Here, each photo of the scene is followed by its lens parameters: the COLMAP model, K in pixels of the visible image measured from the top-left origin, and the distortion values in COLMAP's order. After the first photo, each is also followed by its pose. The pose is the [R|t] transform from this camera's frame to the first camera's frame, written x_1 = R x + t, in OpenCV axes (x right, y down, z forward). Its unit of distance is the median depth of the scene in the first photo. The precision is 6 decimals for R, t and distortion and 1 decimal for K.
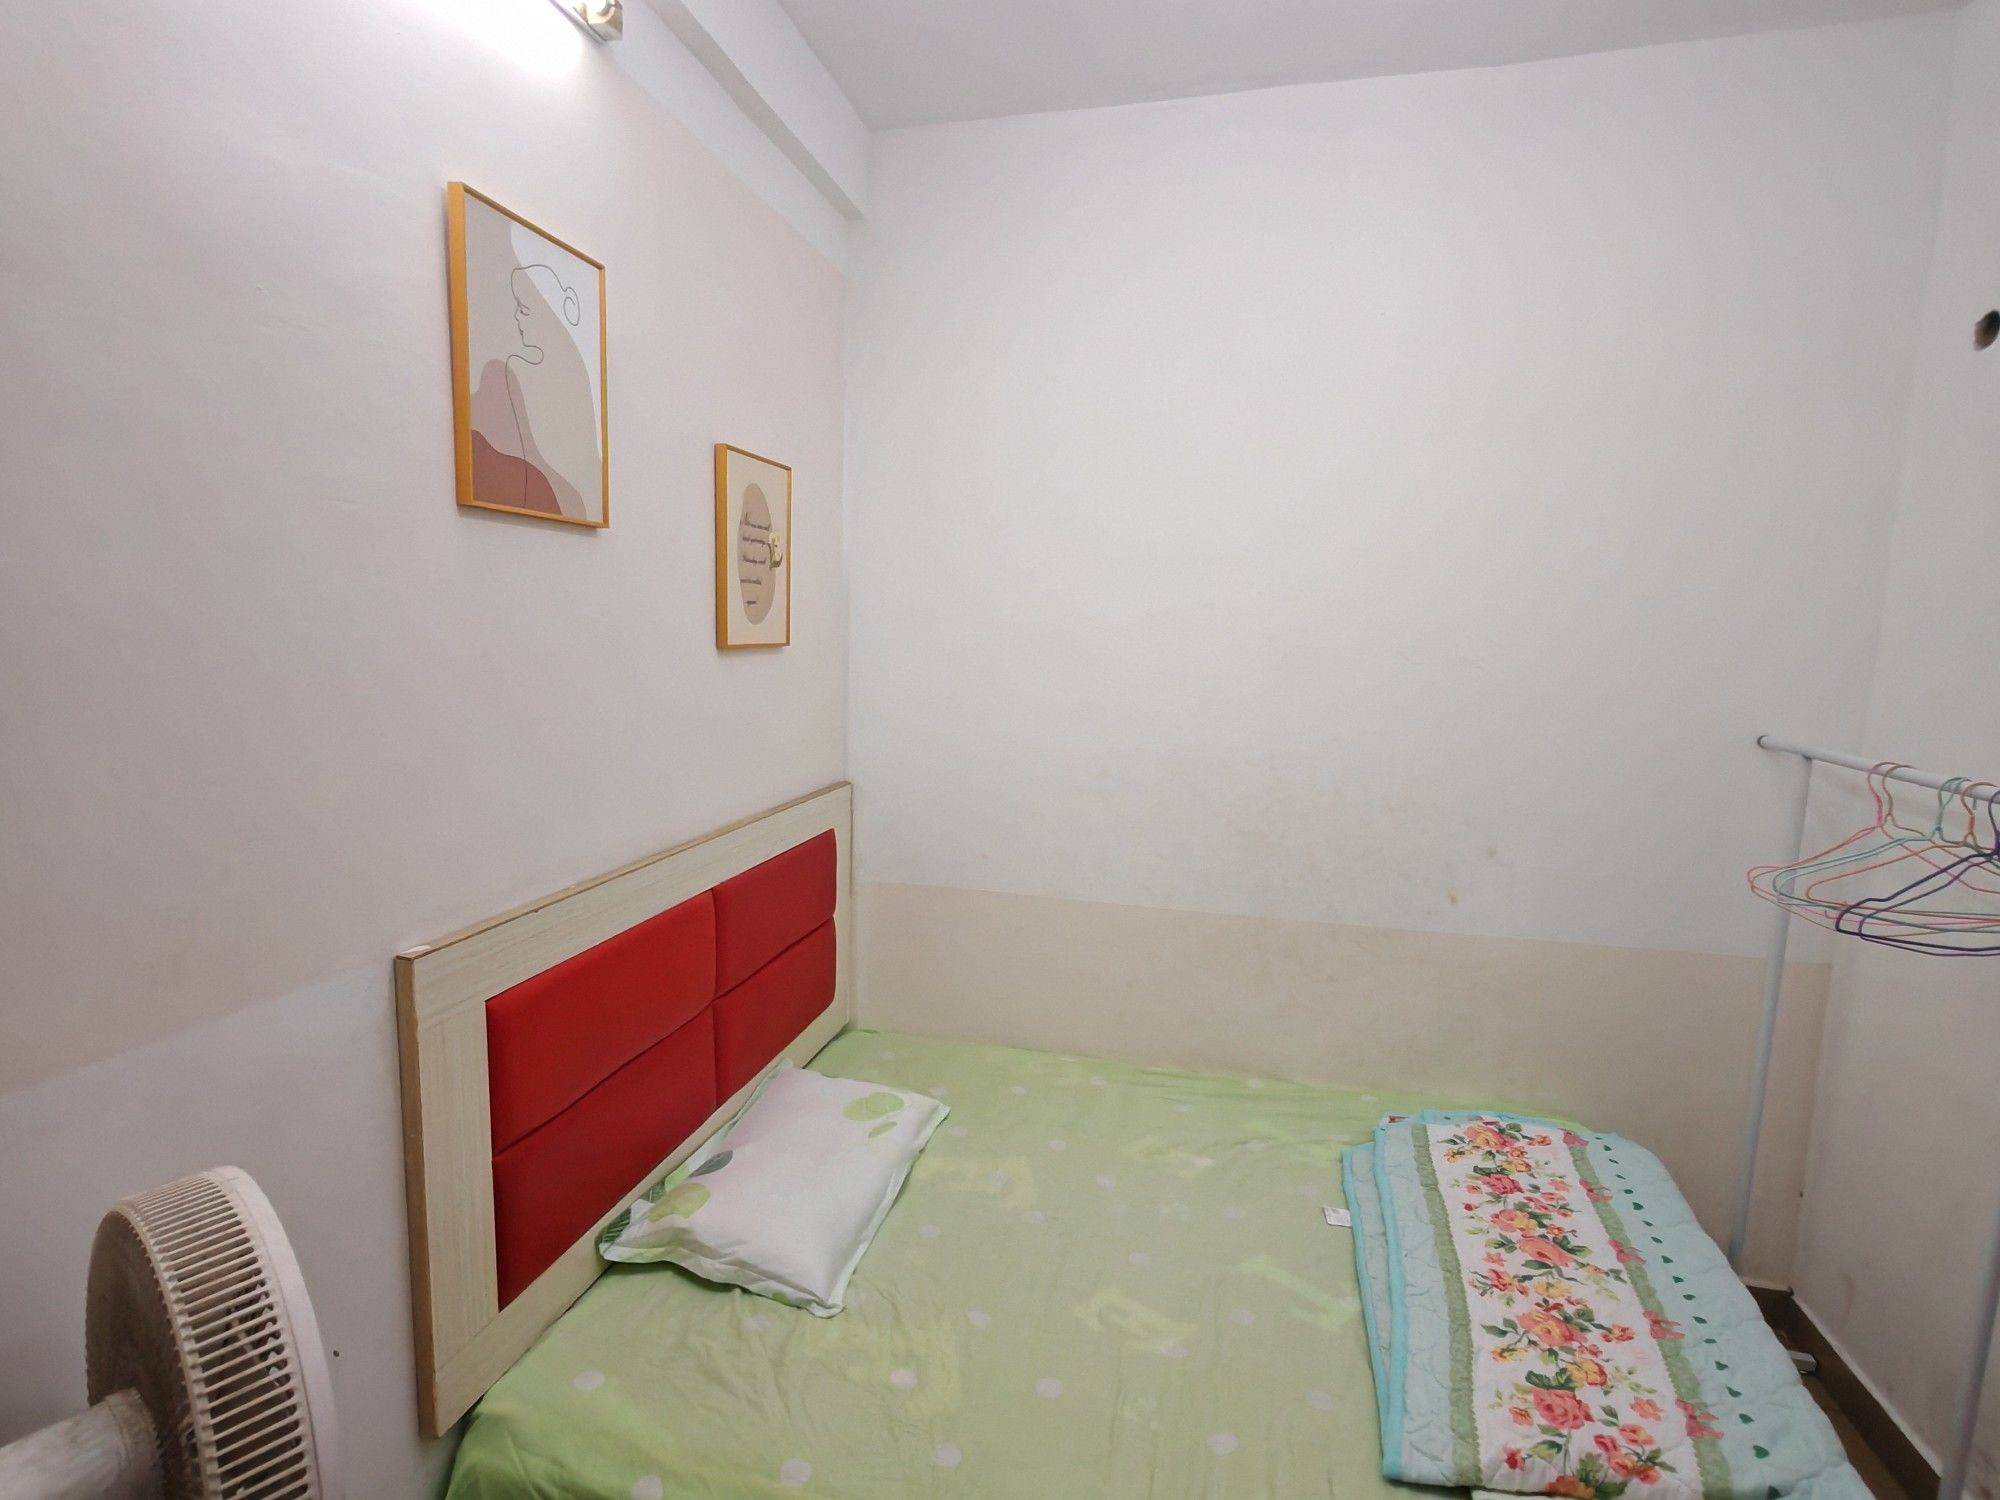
lens RADIAL K [[986.5, 0, 997.9], [0, 986.5, 749.7], [0, 0, 1]] dist [-0.006026, 0.003918]
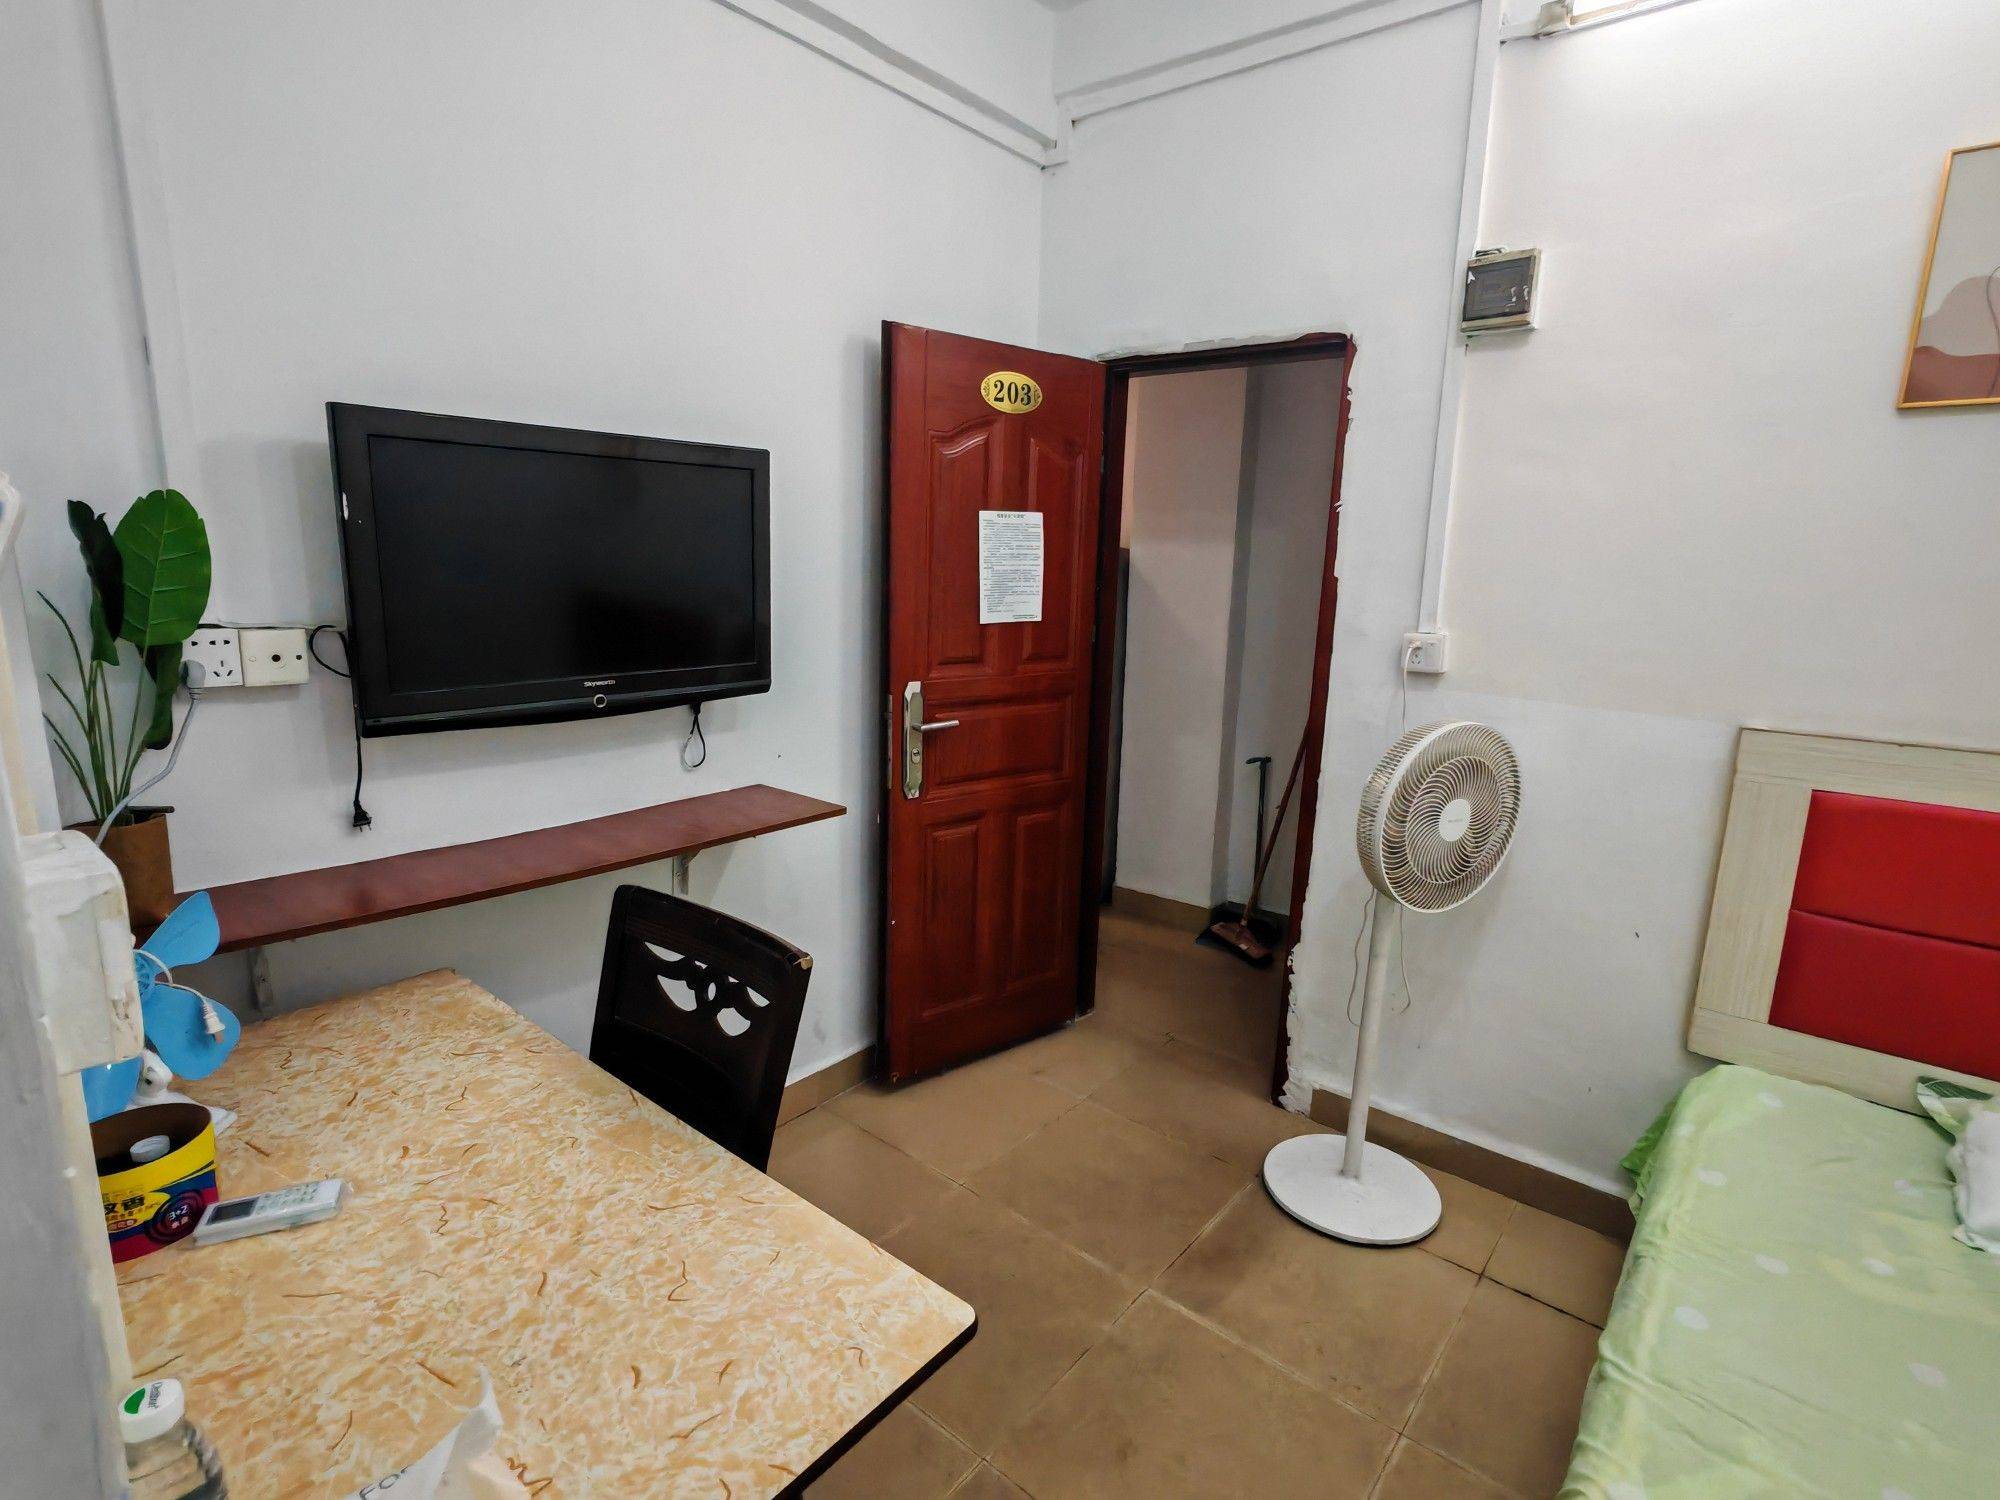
lens RADIAL K [[983.7, 0, 994.1], [0, 983.7, 750.2], [0, 0, 1]] dist [-0.004873, 0.003208]
pose [[-0.441007, 0.142705, -0.886086, 0.939279], [-0.142772, 0.963552, 0.226239, 0.049104], [0.886075, 0.226281, -0.404559, 0.447079]]
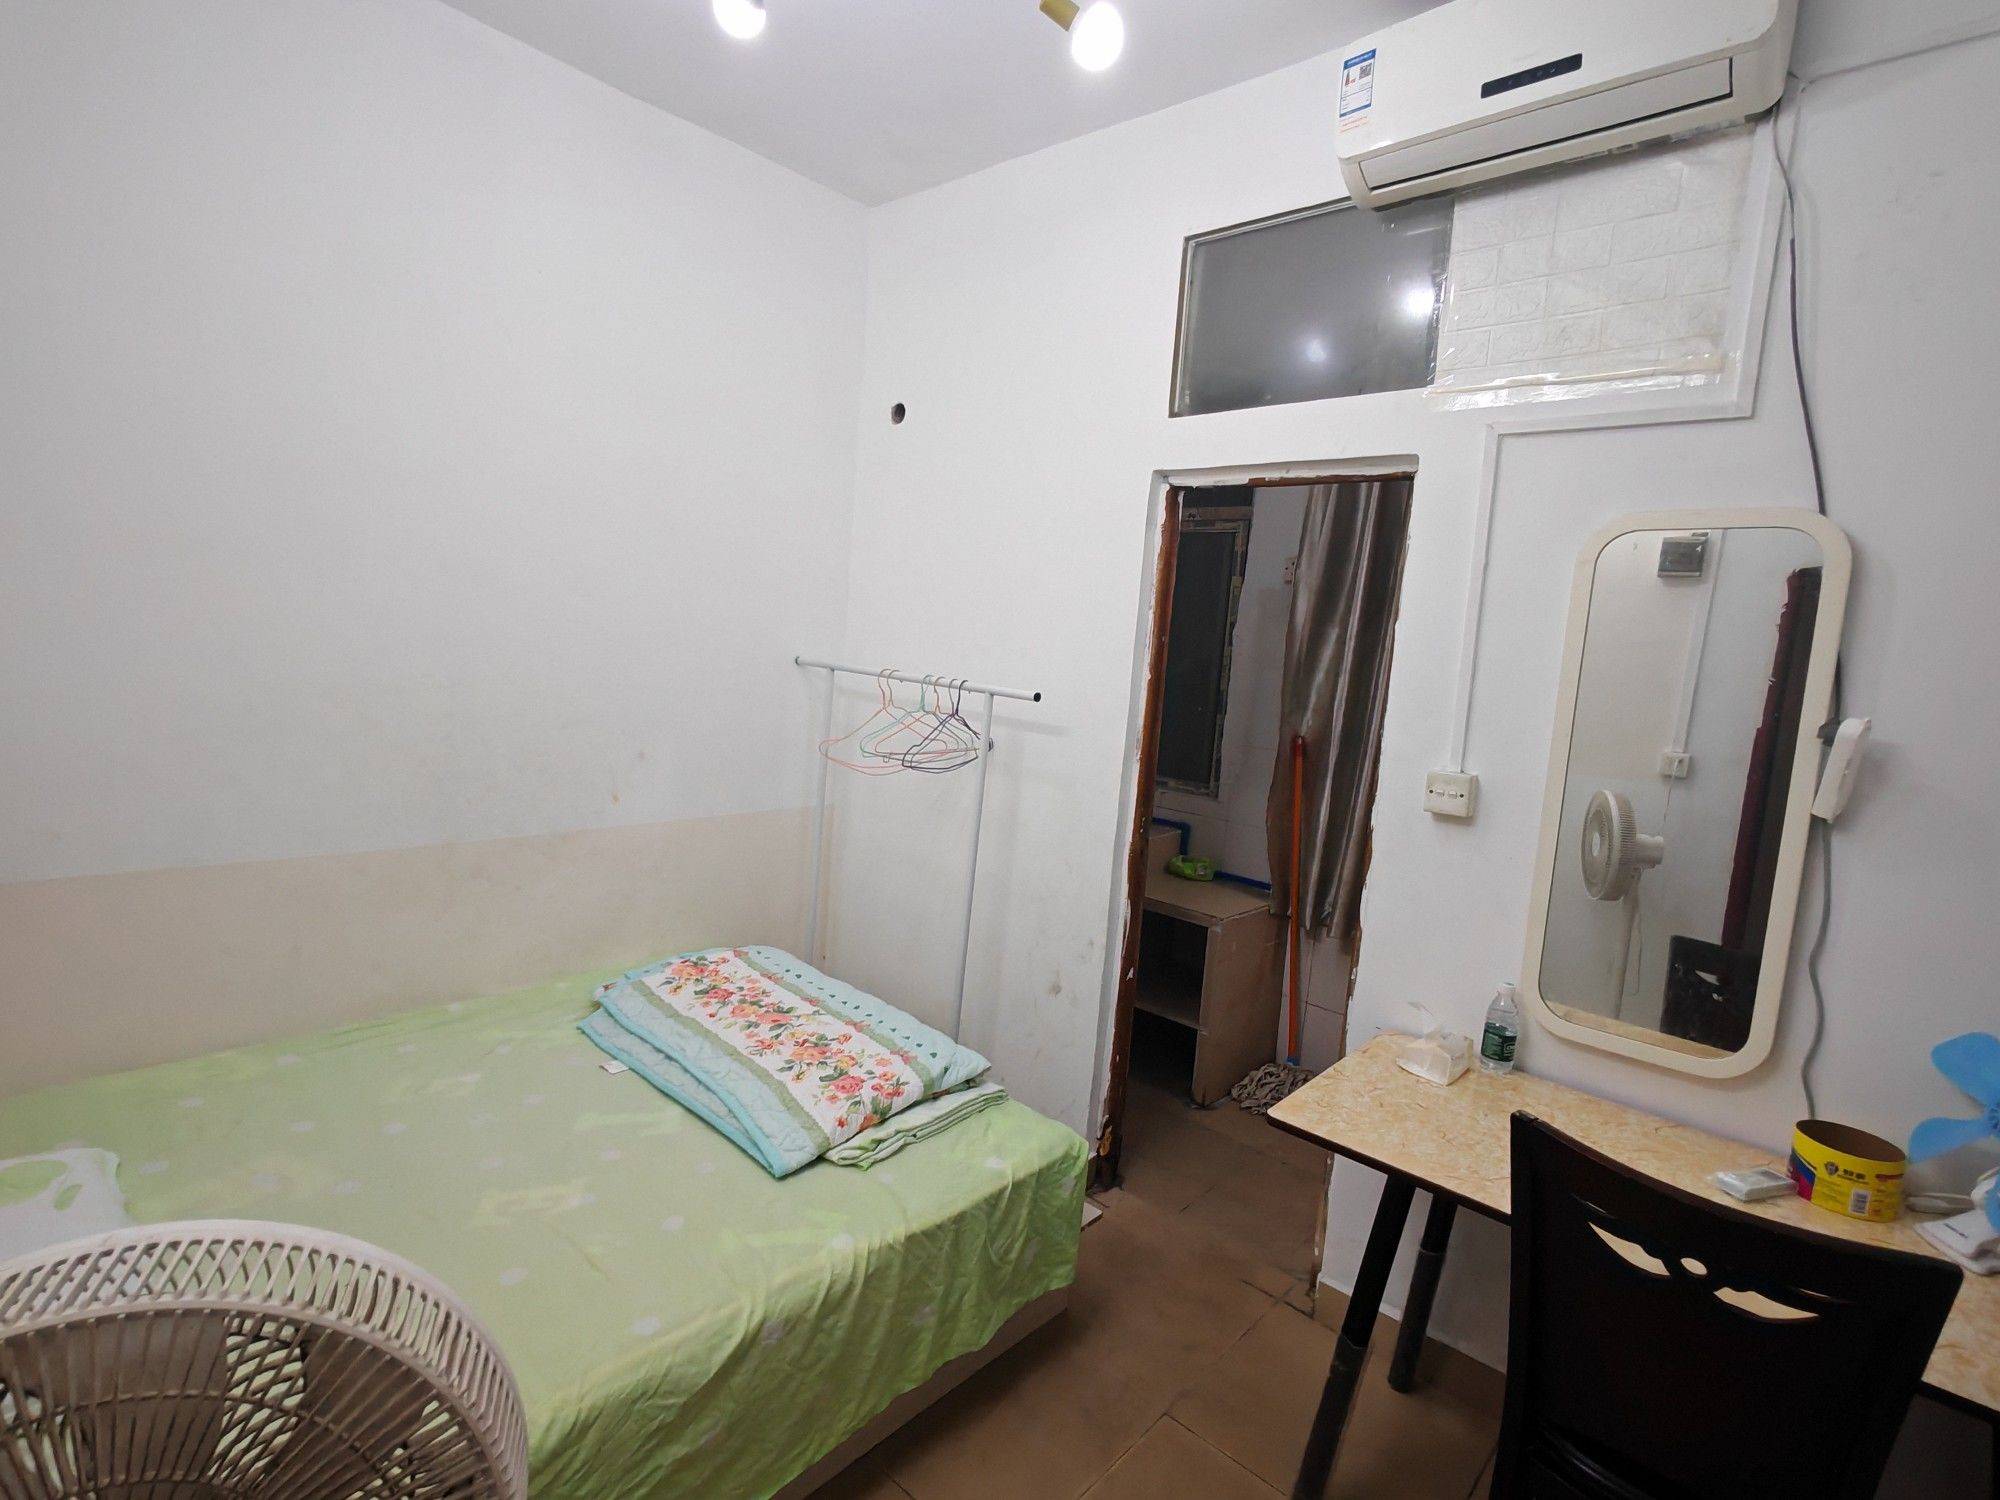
lens RADIAL K [[983.7, 0, 994.1], [0, 983.7, 750.2], [0, 0, 1]] dist [-0.004873, 0.003208]
pose [[0.475522, -0.087834, 0.875308, -0.497376], [0.038235, 0.996126, 0.079186, 0.025393], [-0.878873, -0.004187, 0.477038, 0.050212]]
